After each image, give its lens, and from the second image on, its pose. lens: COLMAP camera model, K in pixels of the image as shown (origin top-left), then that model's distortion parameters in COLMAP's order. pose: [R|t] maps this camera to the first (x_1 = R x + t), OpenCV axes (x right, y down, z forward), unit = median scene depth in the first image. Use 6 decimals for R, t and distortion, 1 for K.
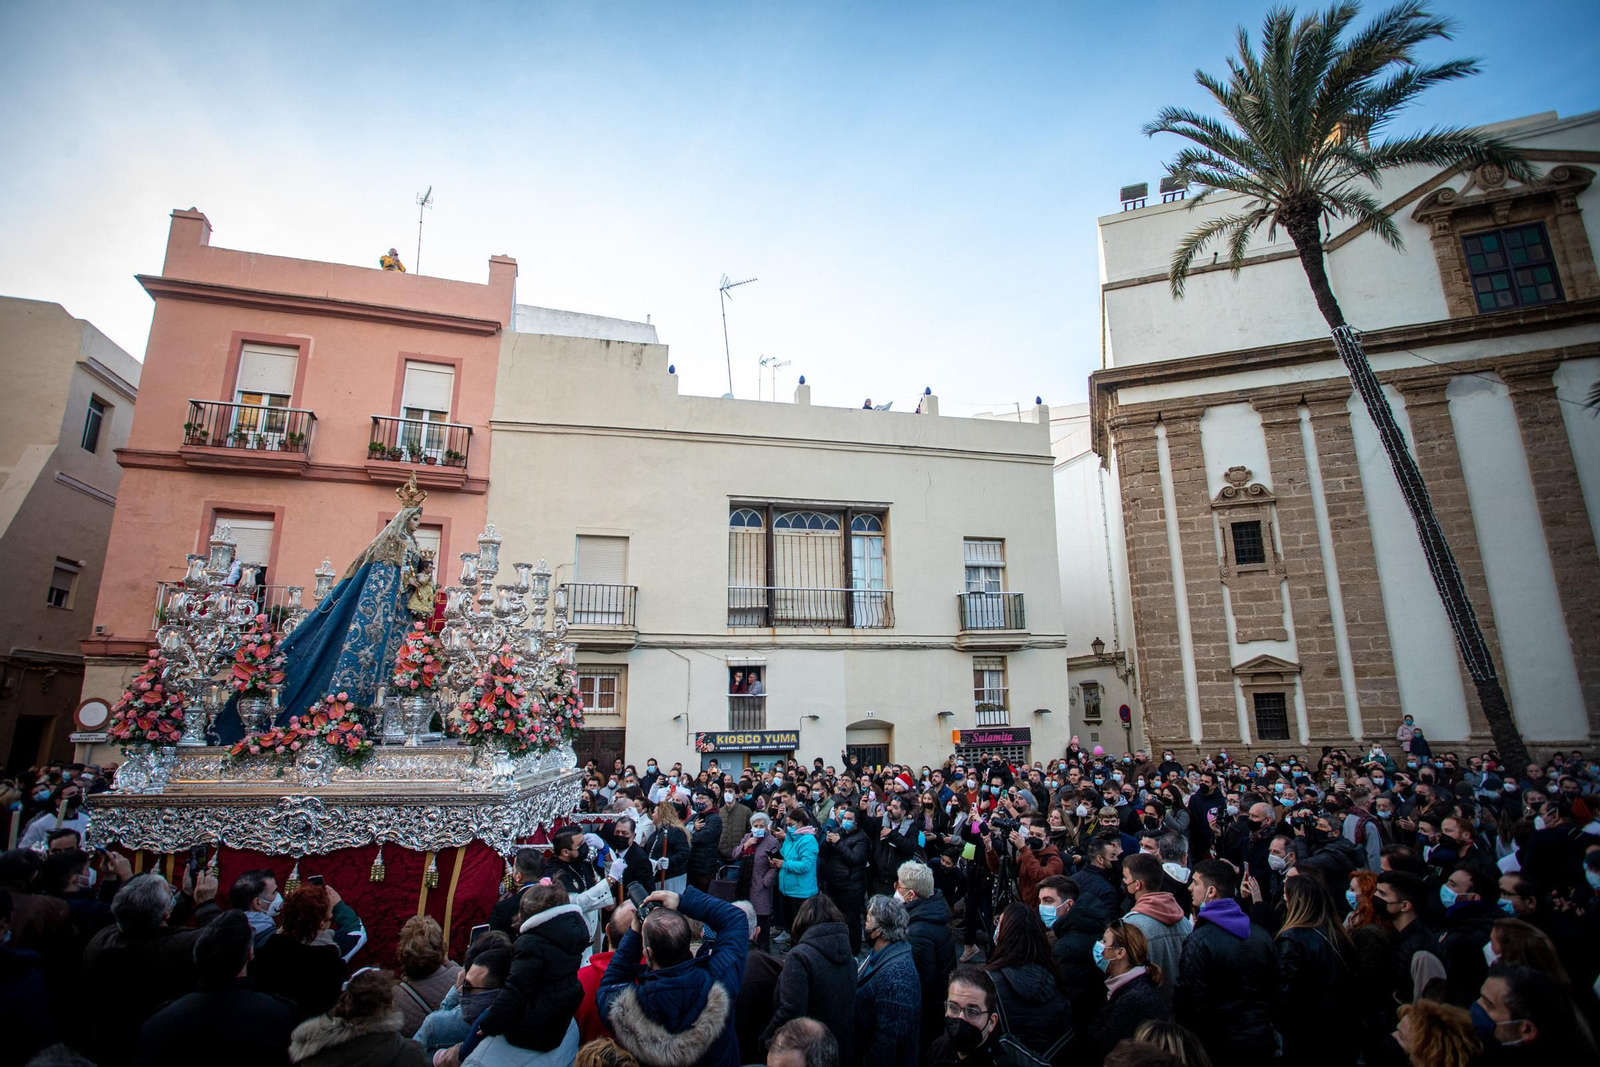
lens RADIAL K [[774.4, 0, 800.0], [0, 774.4, 533.5], [0, 0, 1]] dist [-0.075526, 0.032303]
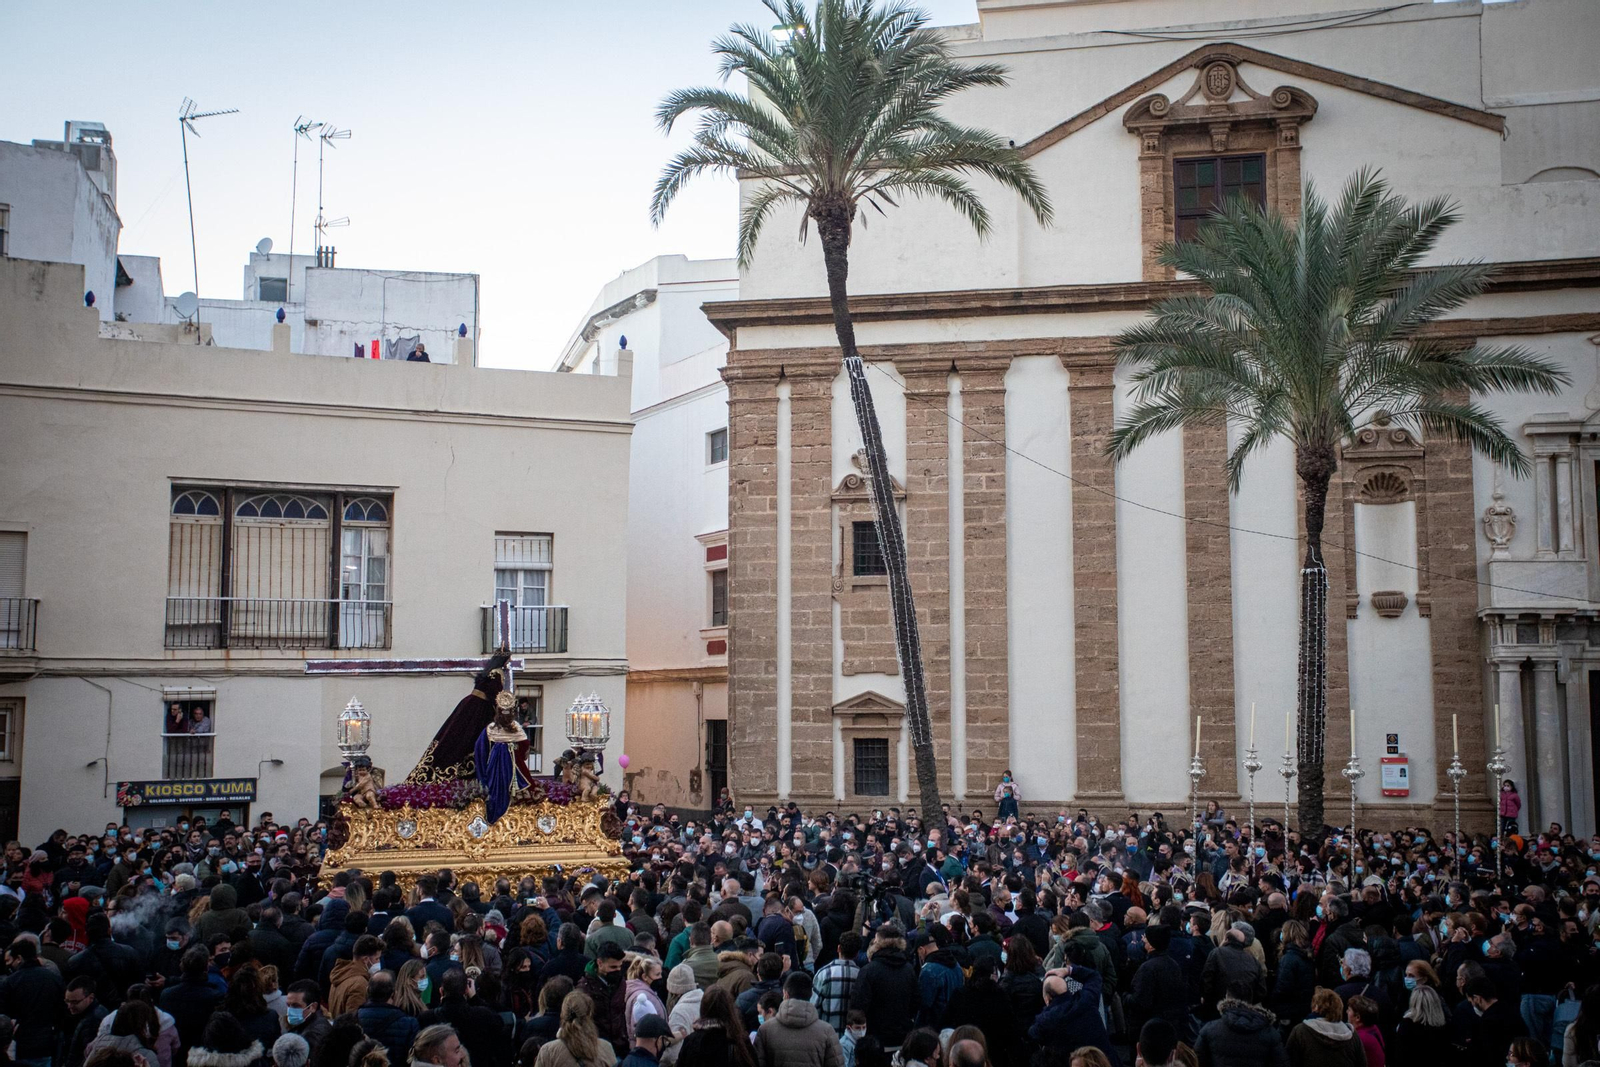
lens RADIAL K [[1805.4, 0, 824.4], [0, 1805.4, 530.9], [0, 0, 1]] dist [0.012158, 0.144951]
pose [[0.985217, 0.026344, 0.169271, 0.242069], [-0.048623, 0.990471, 0.128855, -0.257386], [-0.164263, -0.135181, 0.977110, -0.857951]]
